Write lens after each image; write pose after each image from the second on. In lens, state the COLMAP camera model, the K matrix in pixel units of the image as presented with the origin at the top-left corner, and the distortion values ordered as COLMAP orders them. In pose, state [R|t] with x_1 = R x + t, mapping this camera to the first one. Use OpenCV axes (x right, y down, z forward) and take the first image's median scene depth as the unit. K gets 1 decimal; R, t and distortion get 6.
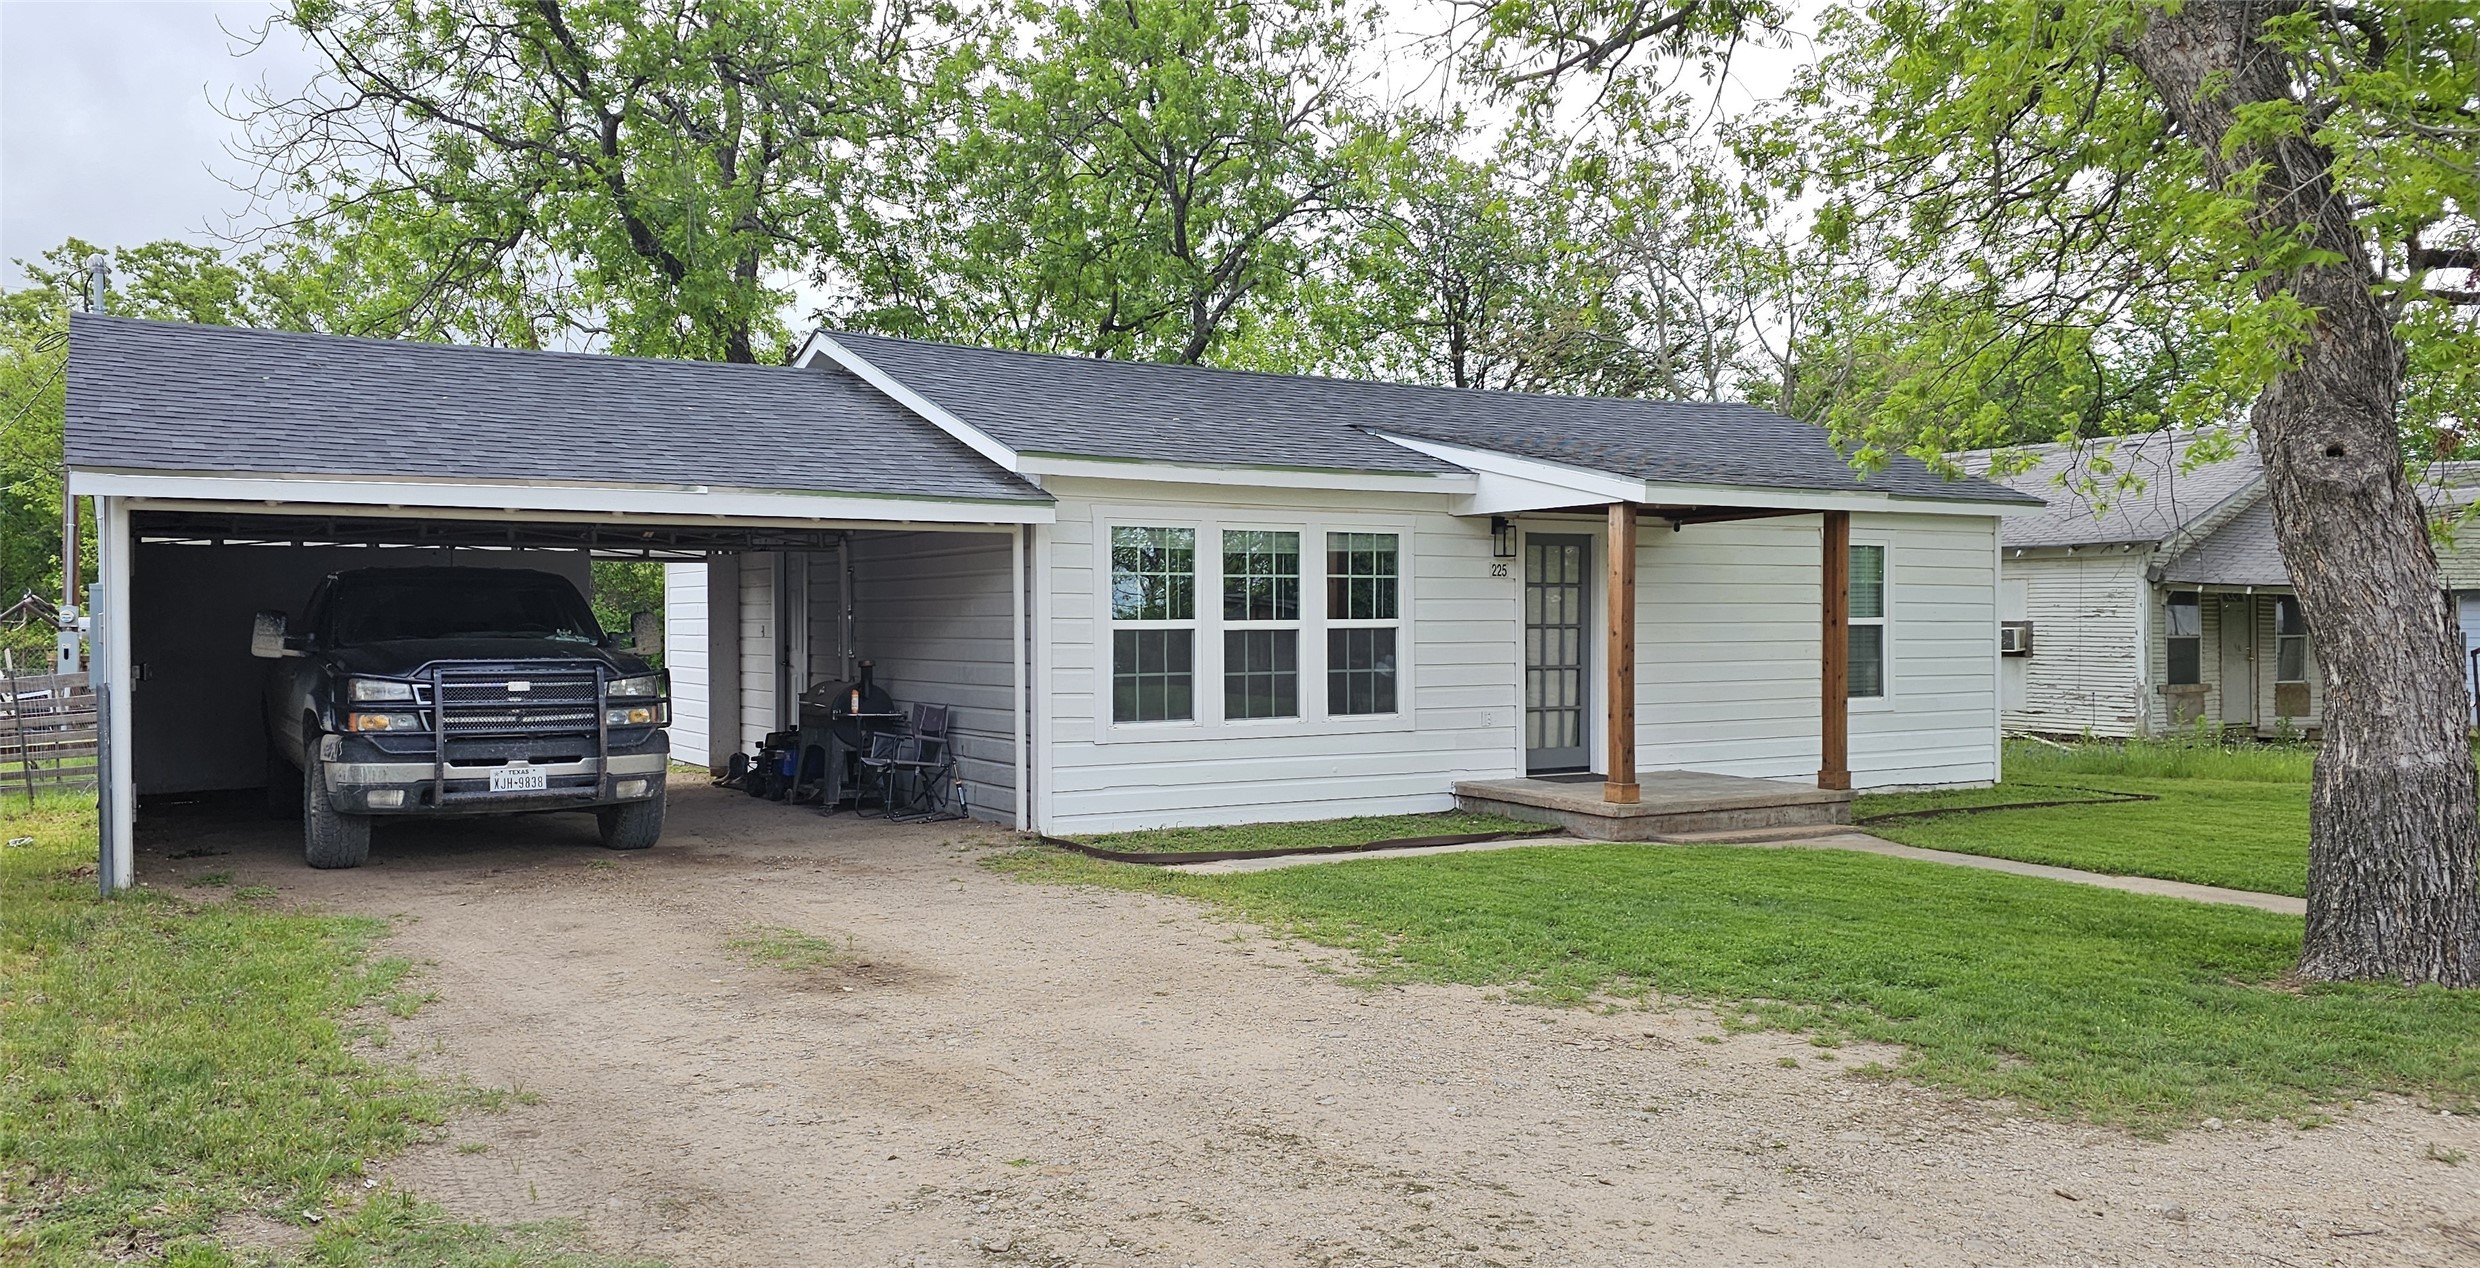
lens RADIAL K [[1731.7, 0, 1194.0], [0, 1731.7, 644.2], [0, 0, 1]] dist [0.068756, -0.063325]
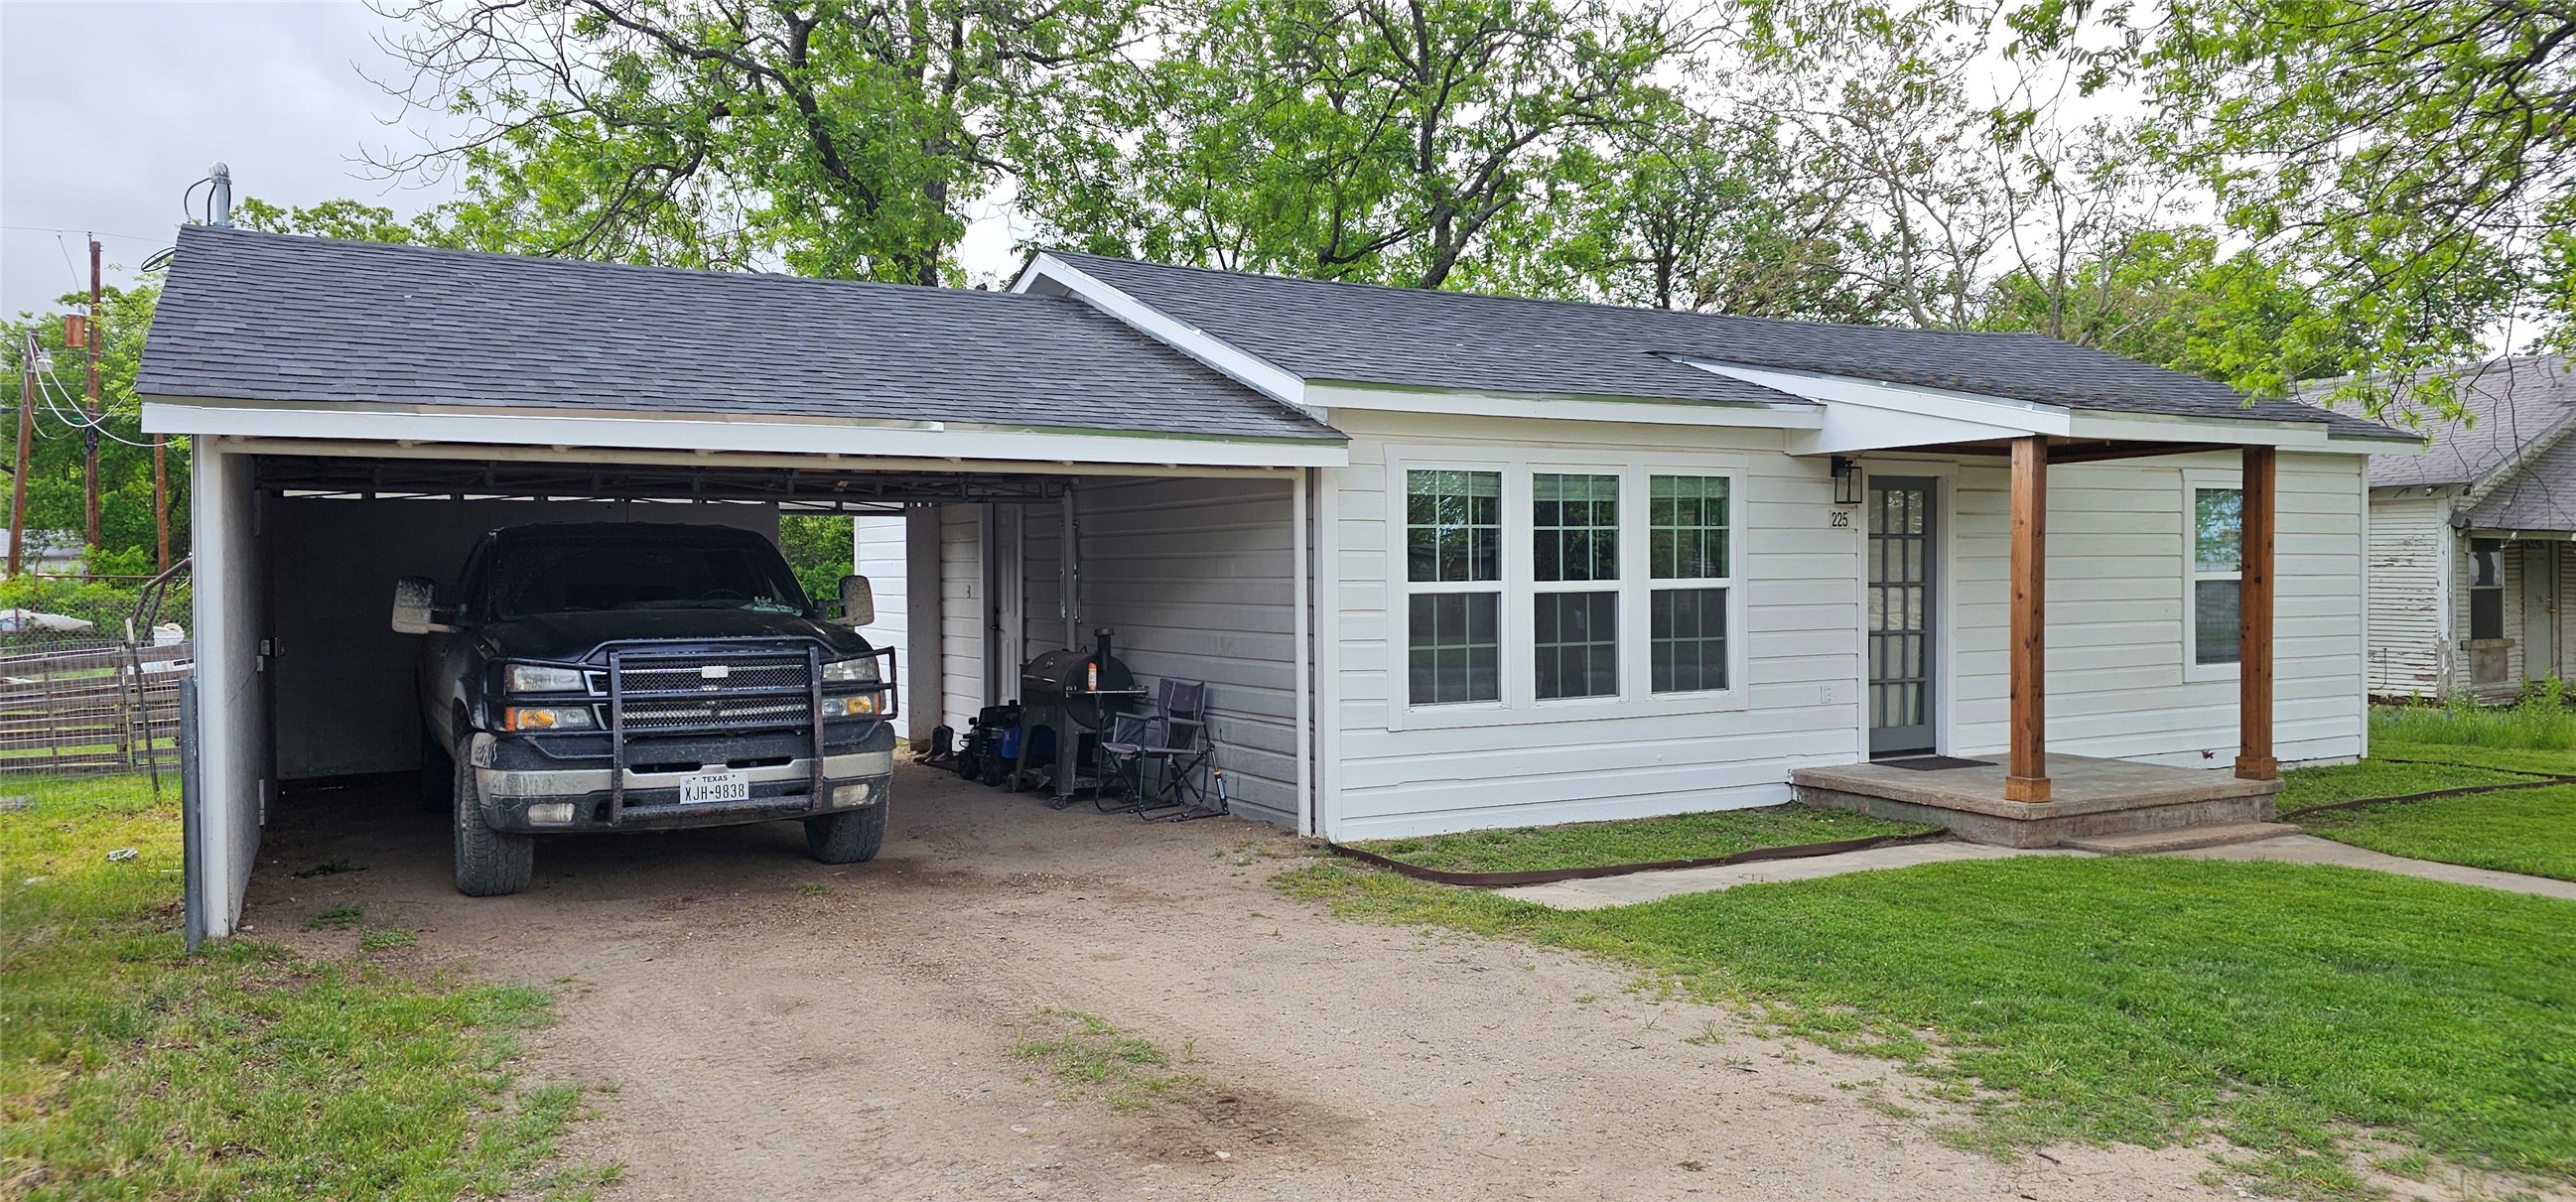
lens RADIAL K [[1682.3, 0, 1288.0], [0, 1682.3, 601.0], [0, 0, 1]] dist [0.079296, -0.072402]
pose [[0.999560, -0.003771, -0.029425, -0.078303], [0.003924, 0.999979, 0.005129, -0.008965], [0.029405, -0.005242, 0.999554, 0.178910]]
